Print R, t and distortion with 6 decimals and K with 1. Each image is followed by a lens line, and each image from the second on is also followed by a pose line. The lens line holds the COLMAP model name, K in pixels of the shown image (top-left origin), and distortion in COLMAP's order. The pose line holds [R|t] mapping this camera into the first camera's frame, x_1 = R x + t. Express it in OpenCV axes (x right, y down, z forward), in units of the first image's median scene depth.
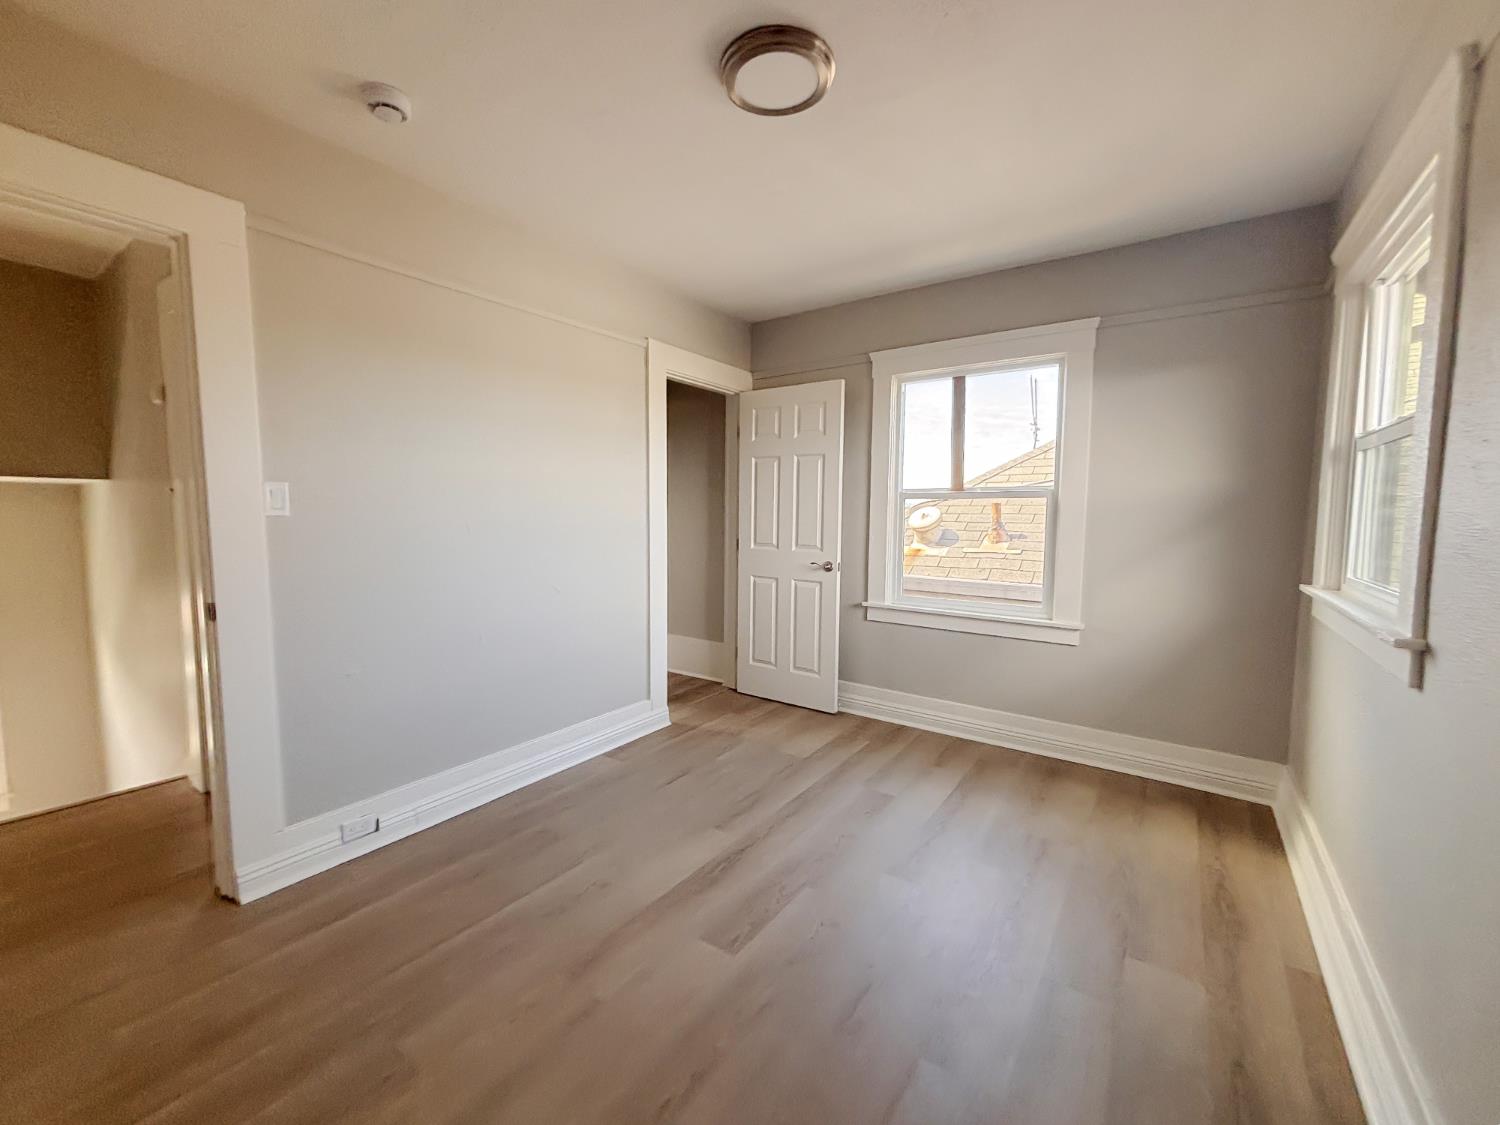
lens RADIAL K [[608.0, 0, 750.0], [0, 608.0, 562.5], [0, 0, 1]] dist [-0.000325, -0.000099]
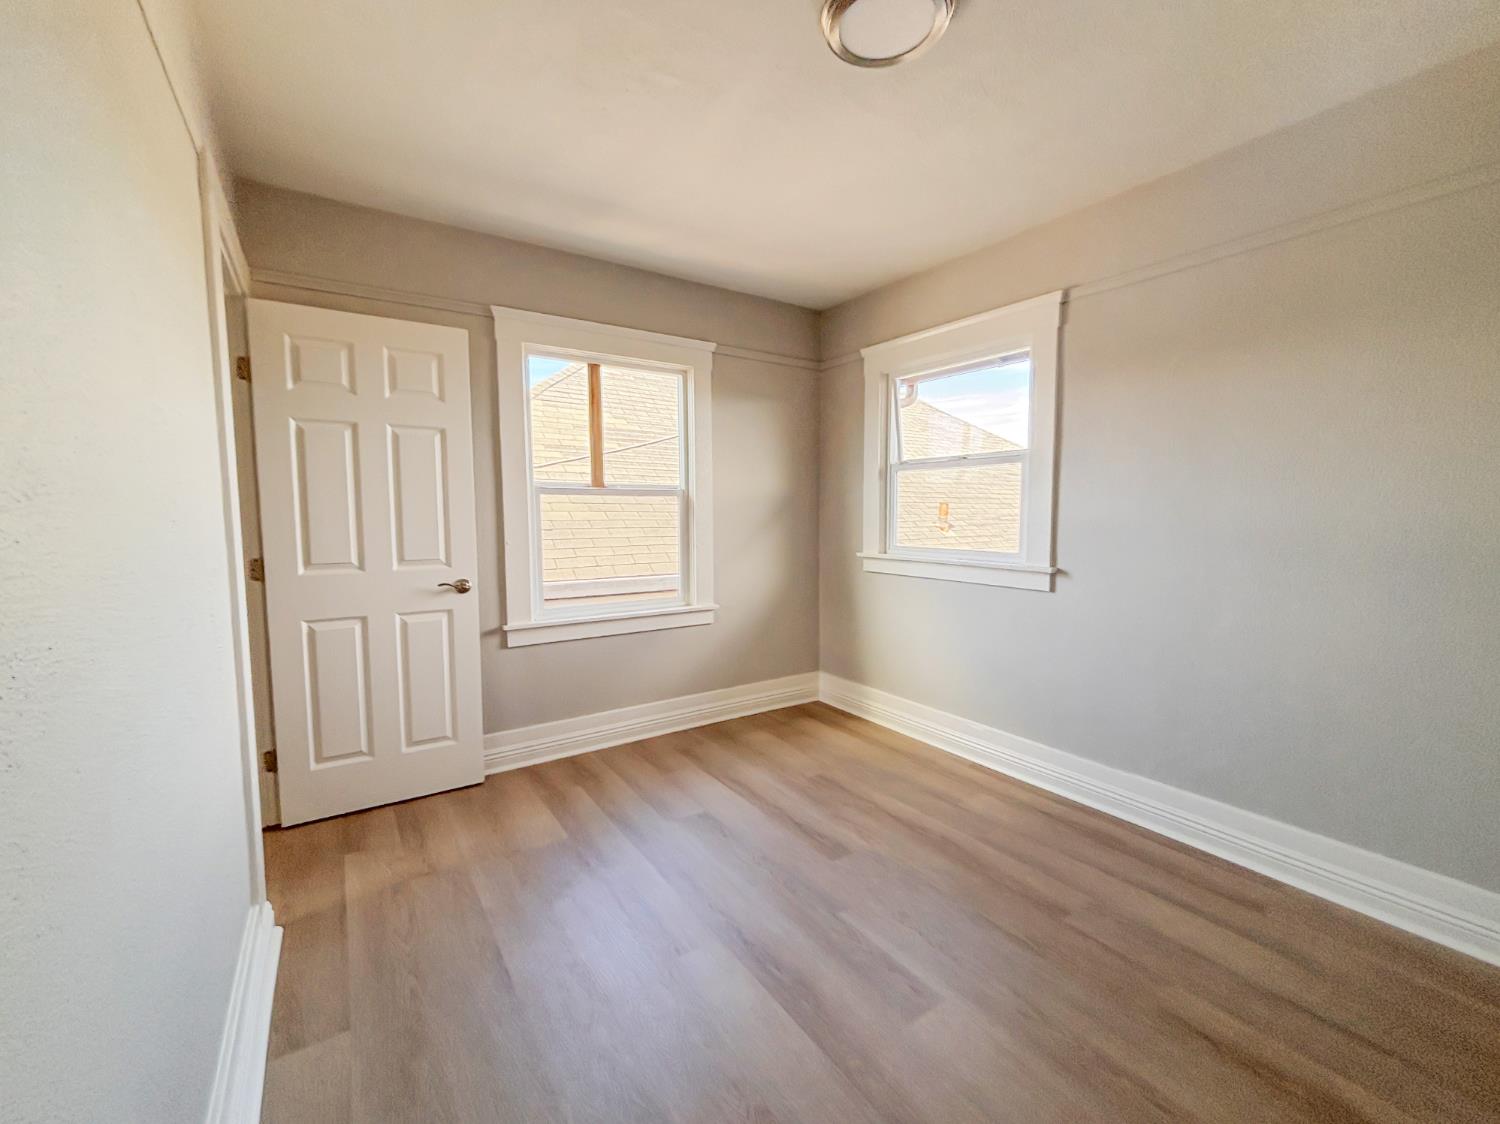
lens RADIAL K [[613.8, 0, 750.0], [0, 613.8, 562.0], [0, 0, 1]] dist [0.016838, -0.000008]
pose [[0.352405, -0.089466, 0.931561, -0.464433], [0.083046, 0.994482, 0.064094, -0.044080], [-0.932156, 0.054775, 0.357891, 0.447462]]
